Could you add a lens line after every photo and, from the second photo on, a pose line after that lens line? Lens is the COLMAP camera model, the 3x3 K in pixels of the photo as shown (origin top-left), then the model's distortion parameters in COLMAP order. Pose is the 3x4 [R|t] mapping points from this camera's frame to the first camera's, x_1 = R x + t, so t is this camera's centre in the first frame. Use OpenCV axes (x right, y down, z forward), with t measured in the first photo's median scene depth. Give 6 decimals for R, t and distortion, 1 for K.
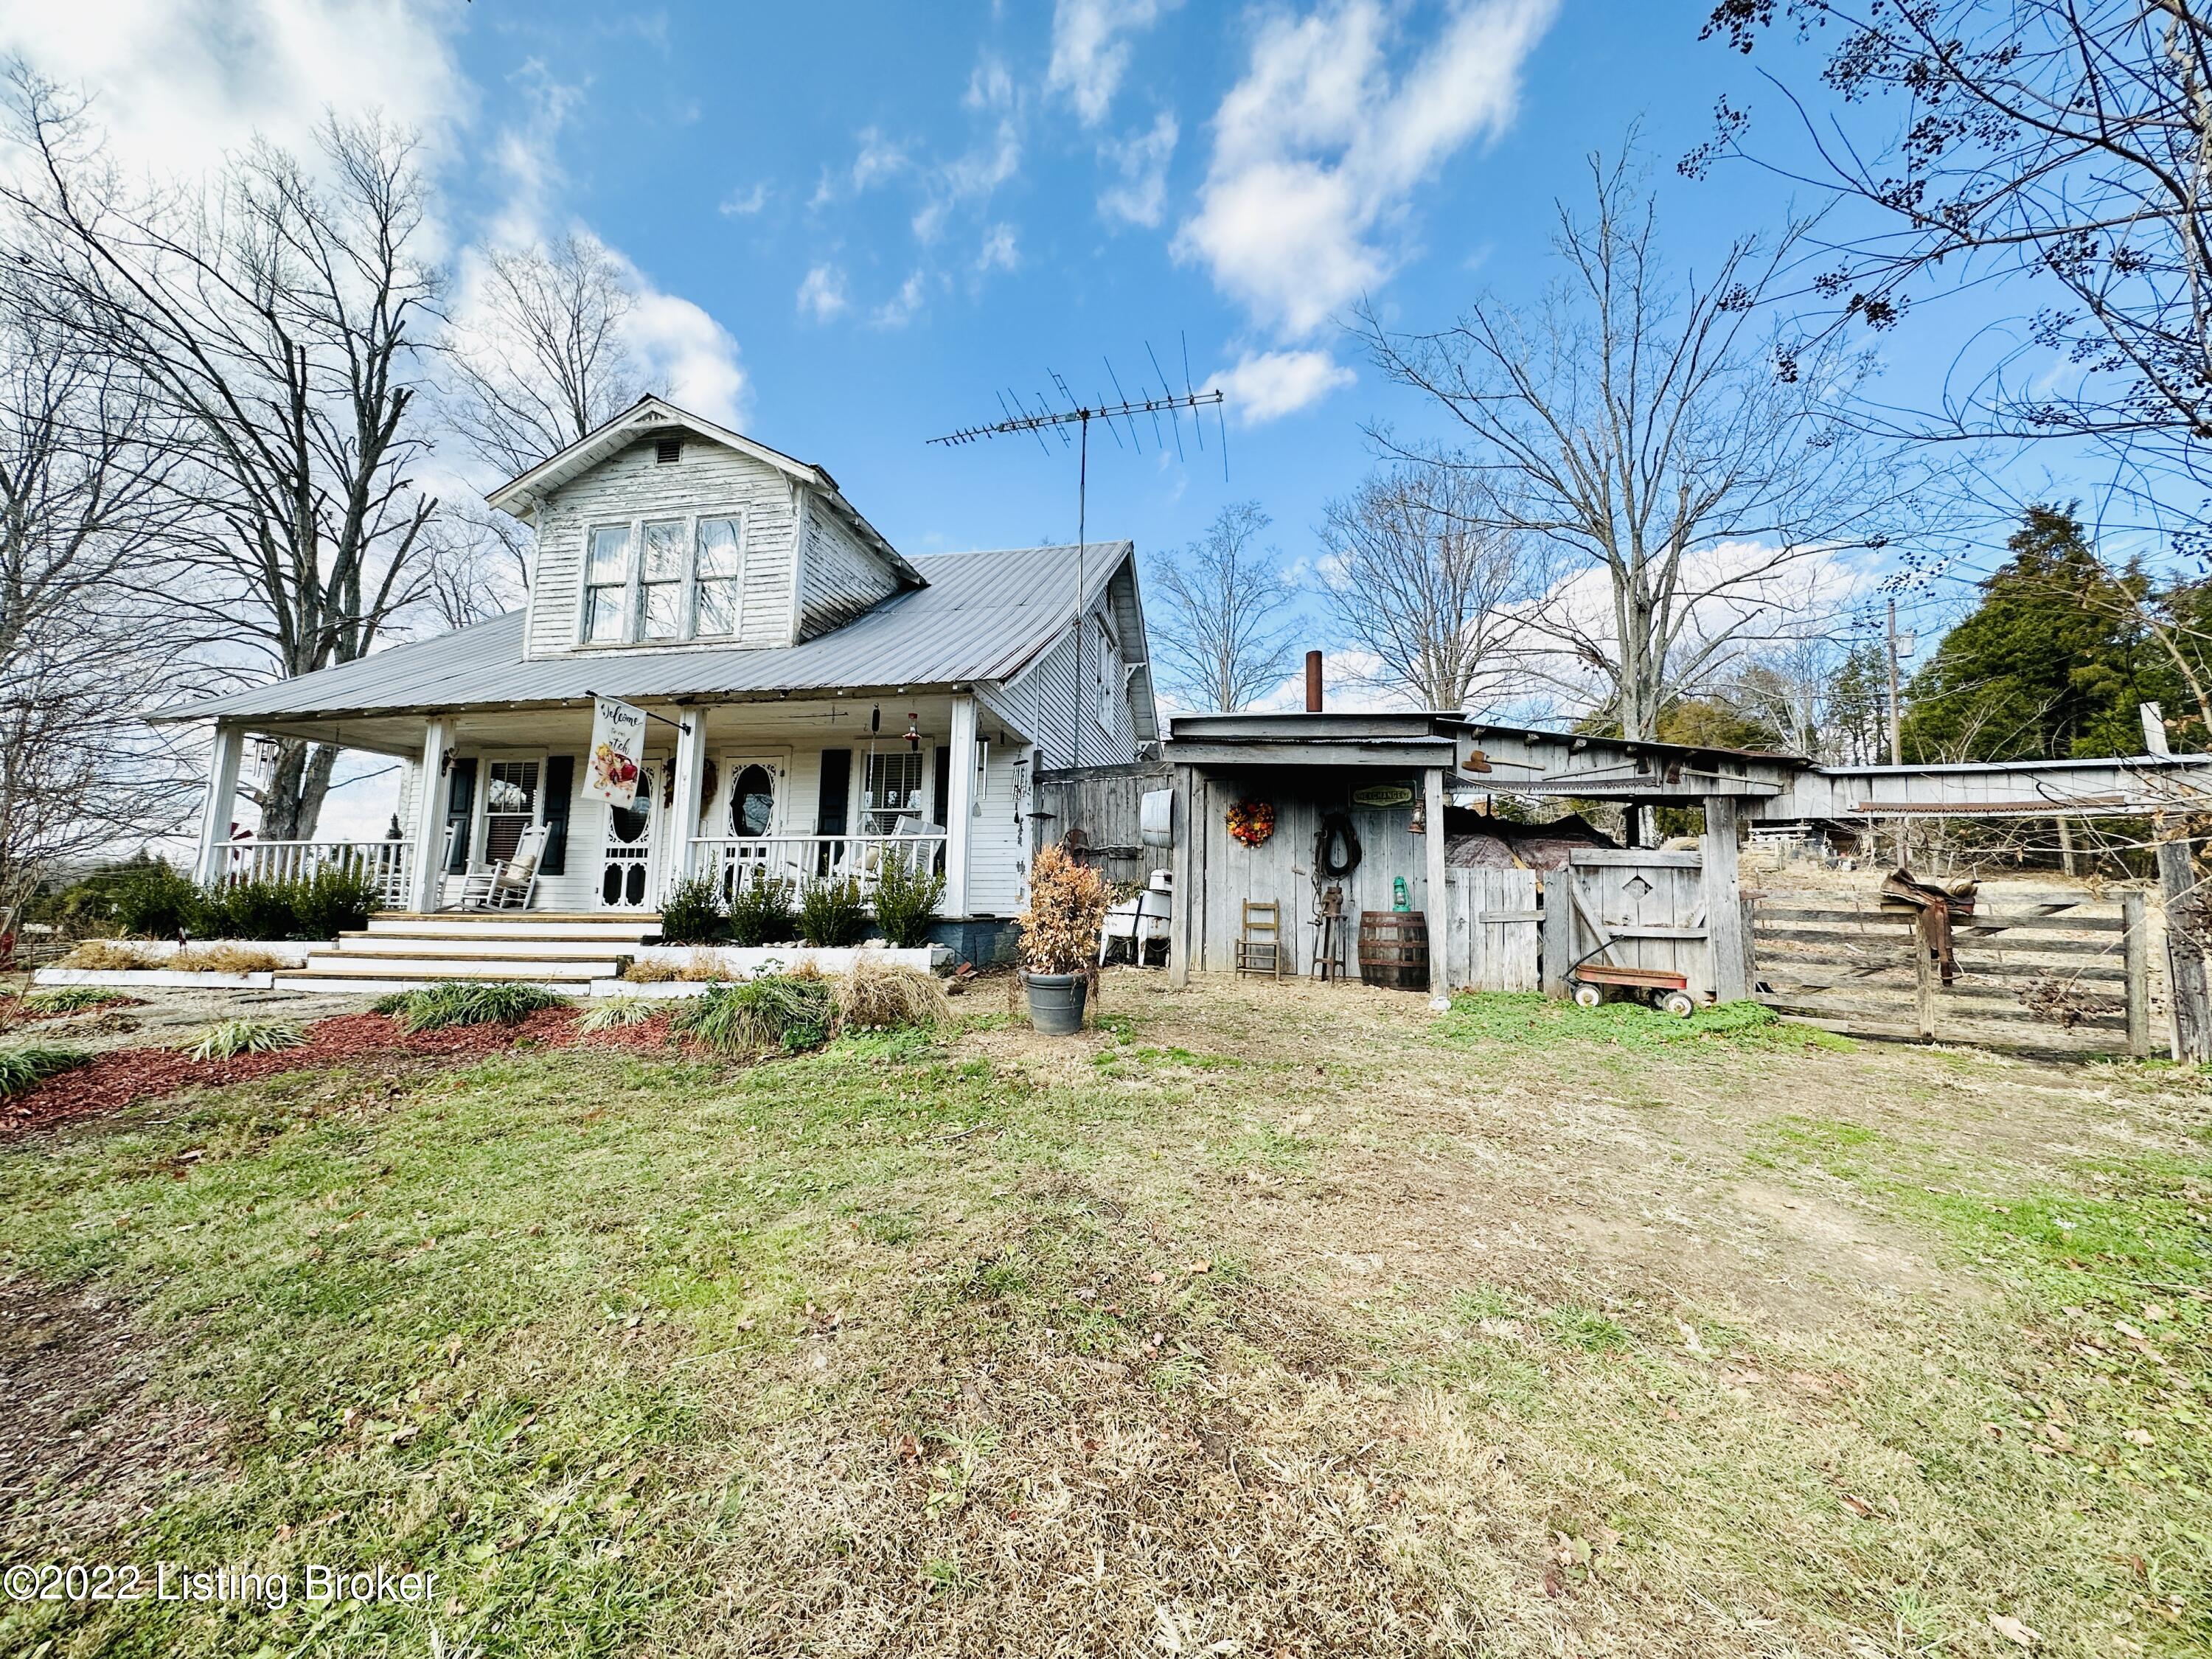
lens RADIAL K [[863.8, 0, 1107.6], [0, 863.8, 846.2], [0, 0, 1]] dist [-0.000348, -0.000420]
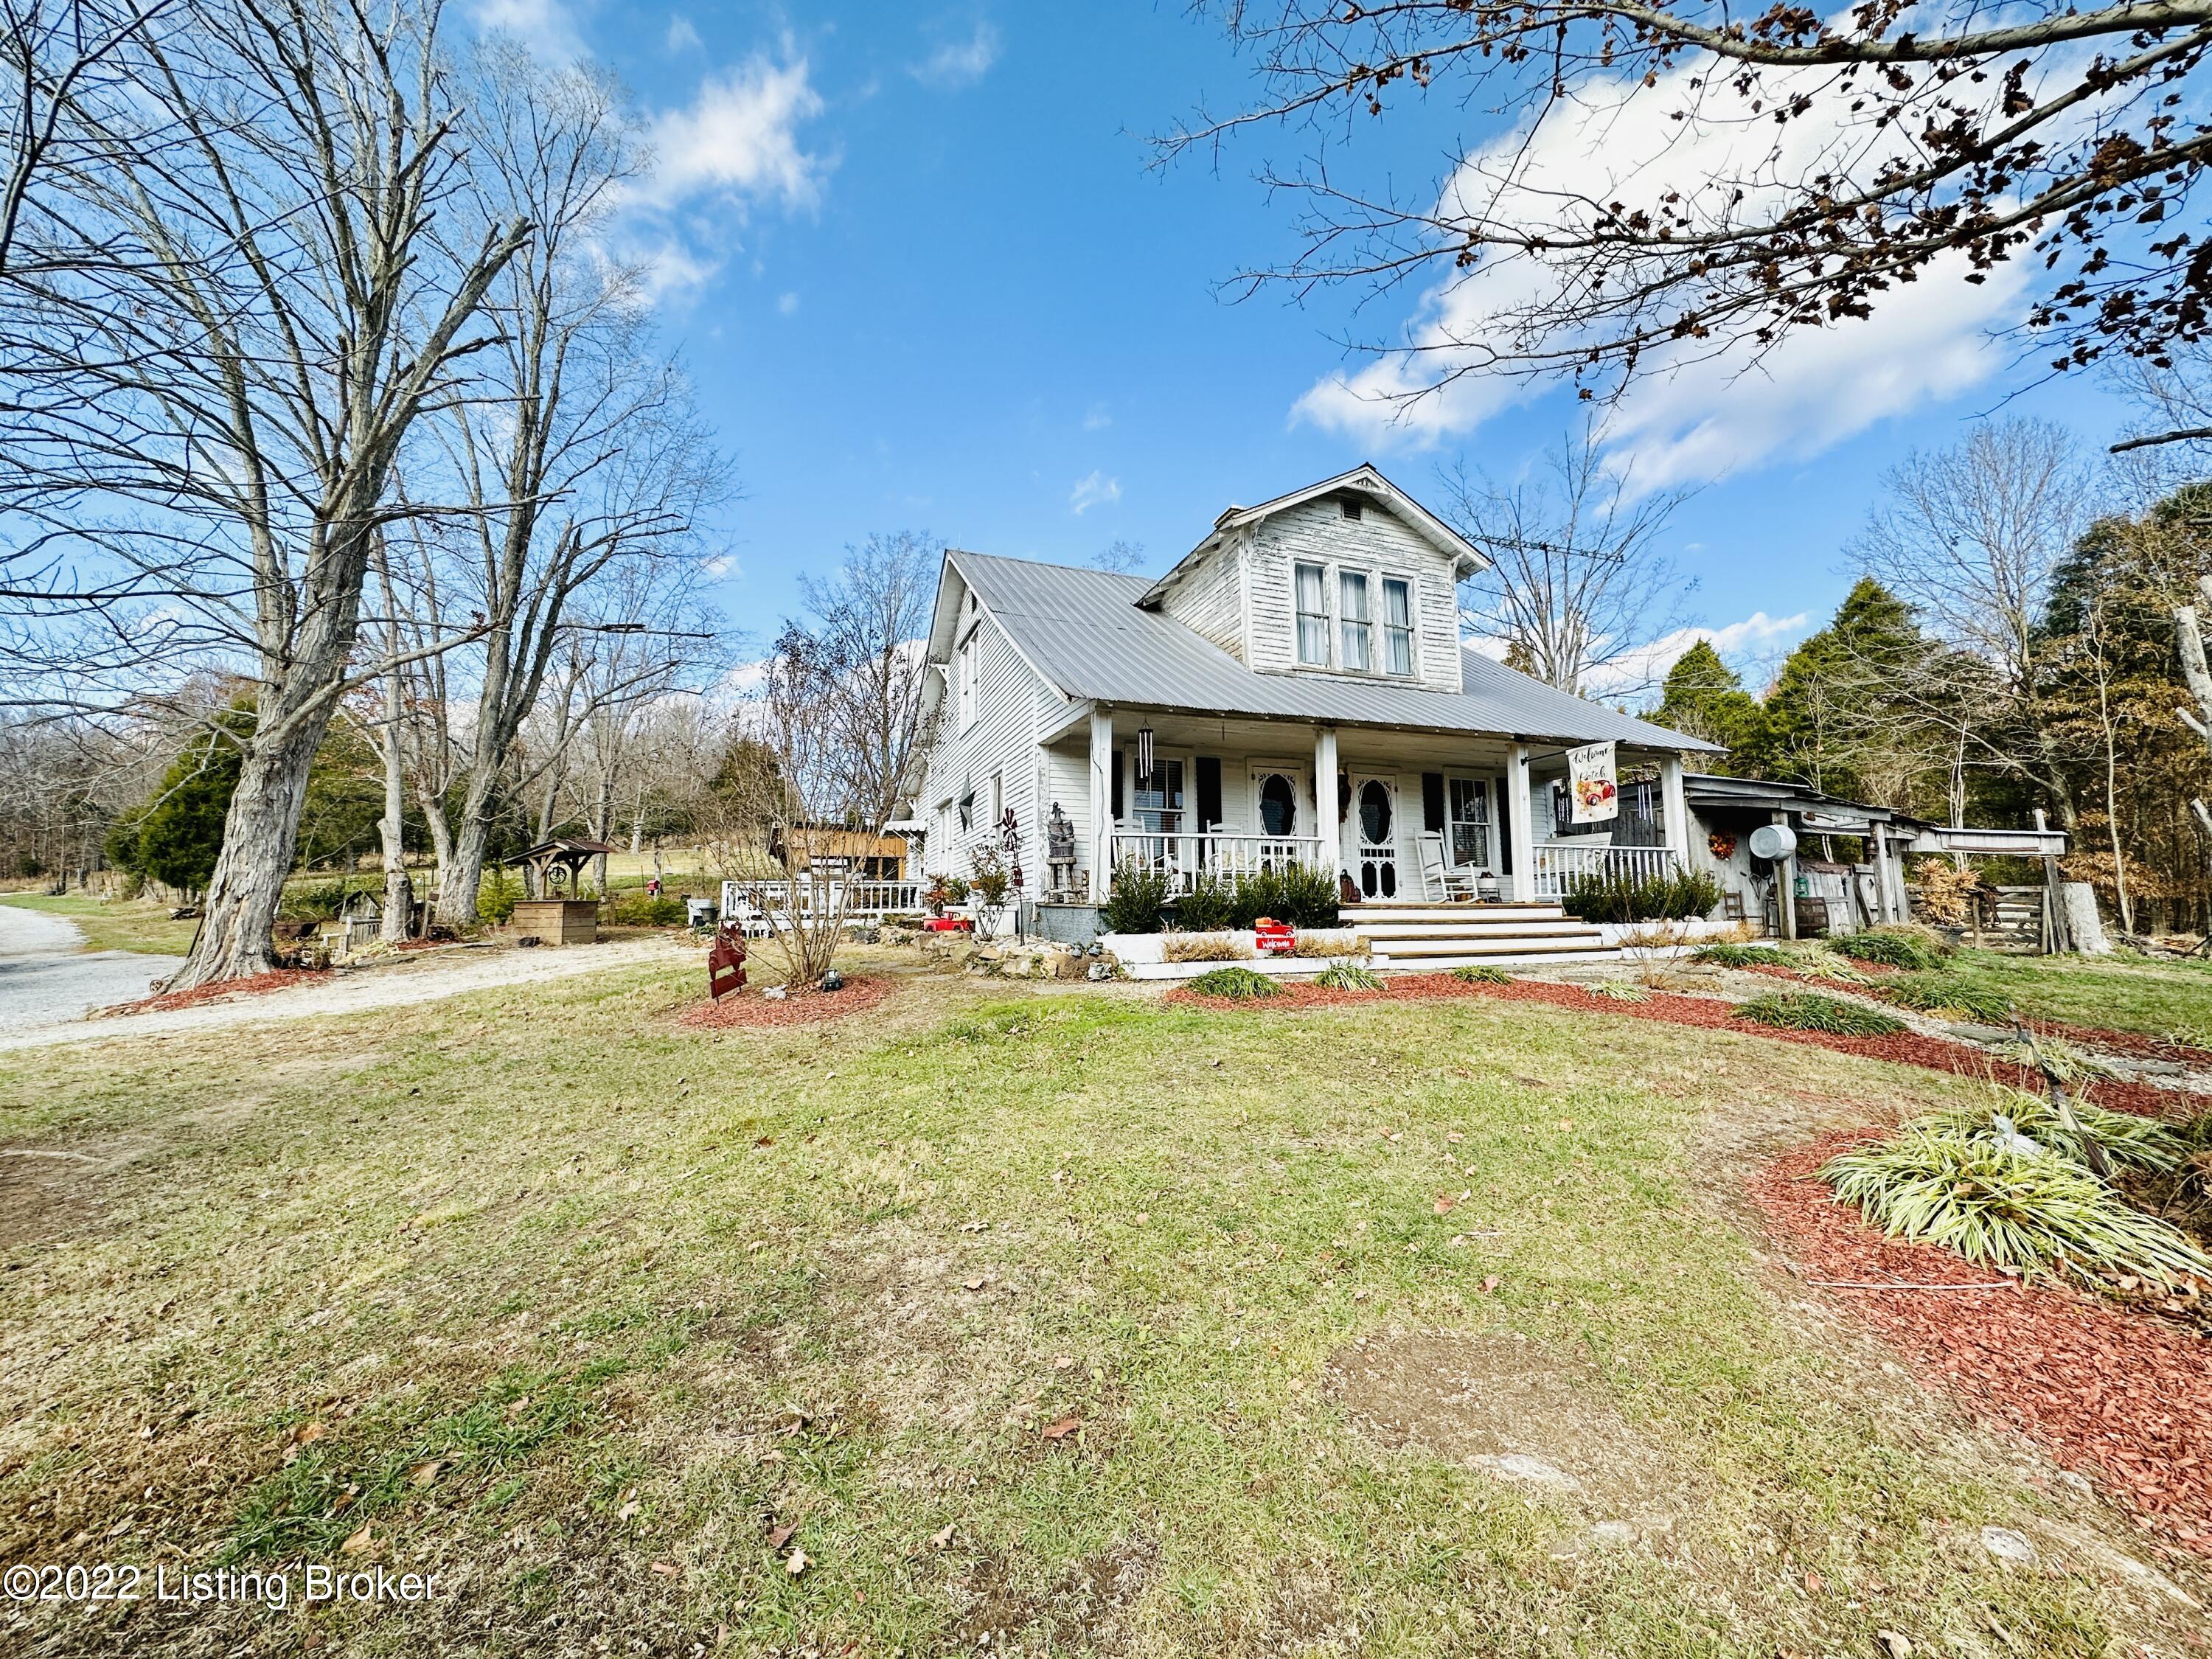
lens RADIAL K [[863.8, 0, 1096.9], [0, 863.8, 857.4], [0, 0, 1]] dist [-0.000348, -0.000420]
pose [[0.857851, 0.016551, 0.513631, -1.562044], [-0.029172, 0.999438, 0.016518, 0.005837], [-0.513069, -0.029154, 0.857852, 0.177498]]
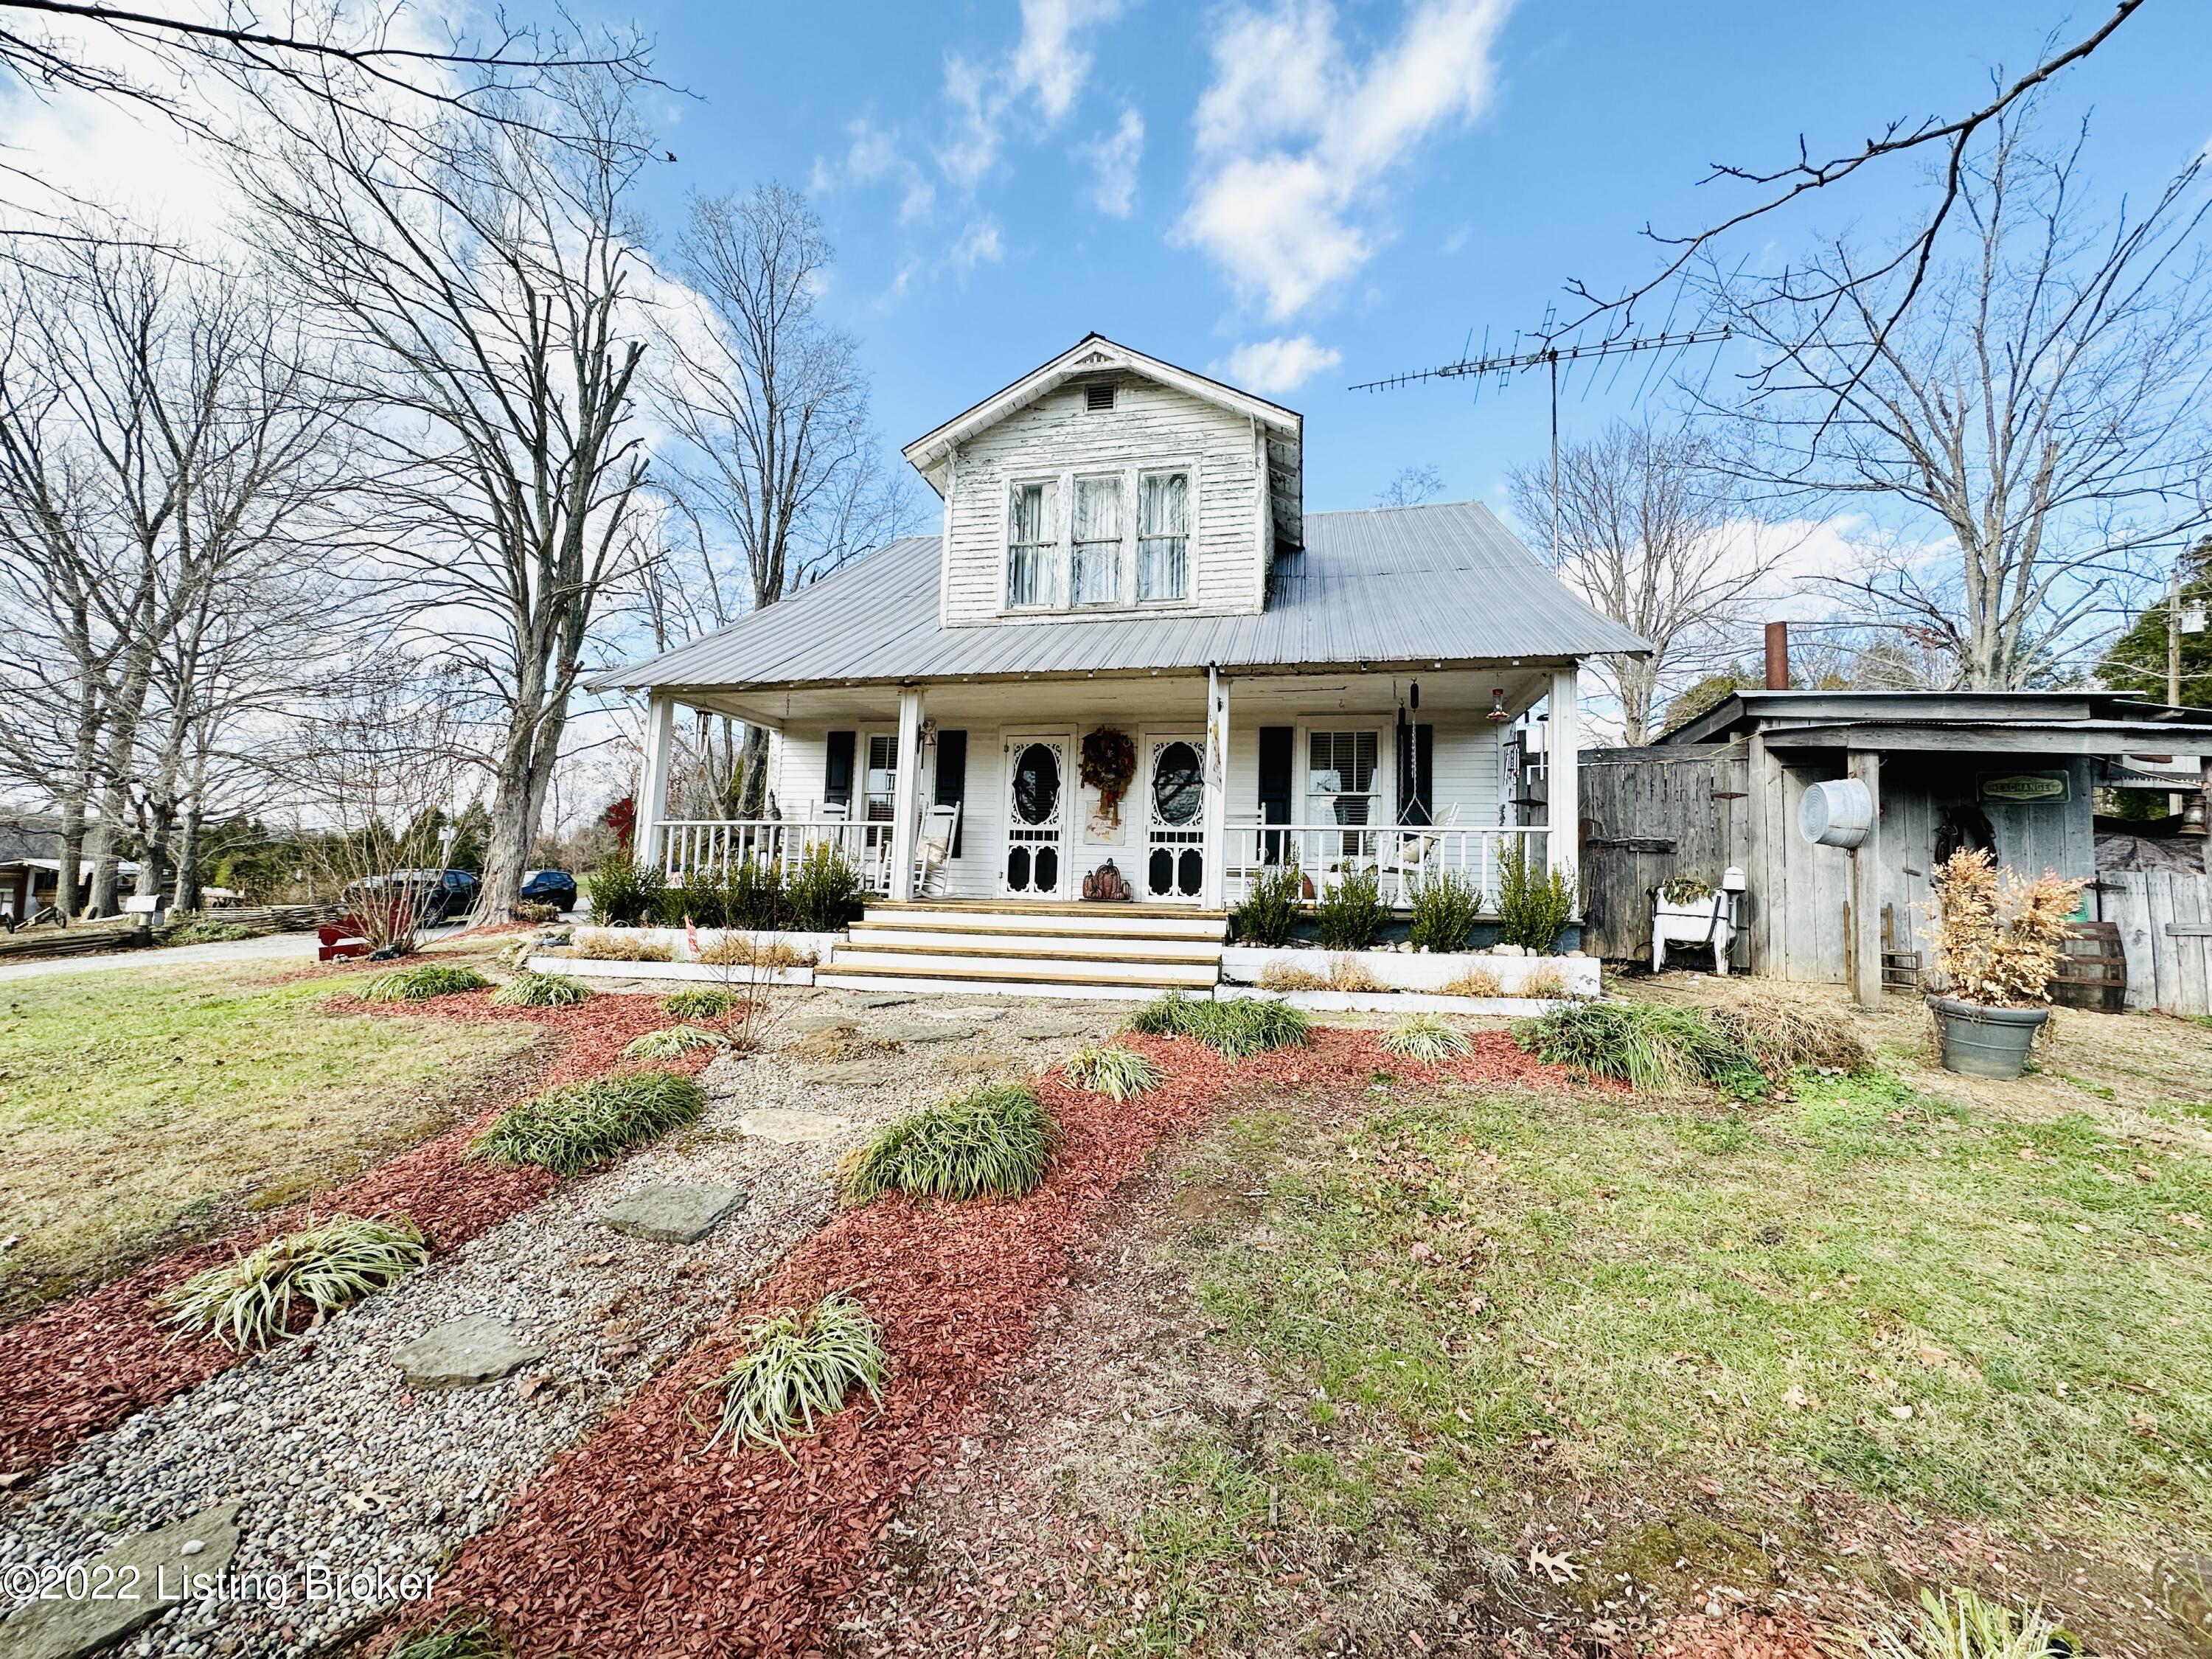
lens RADIAL K [[863.8, 0, 1103.7], [0, 863.8, 843.1], [0, 0, 1]] dist [-0.000348, -0.000420]
pose [[0.999411, 0.014327, -0.031189, -0.468991], [-0.013452, 0.999516, 0.028061, -0.011567], [0.031575, -0.027624, 0.999120, 0.074115]]
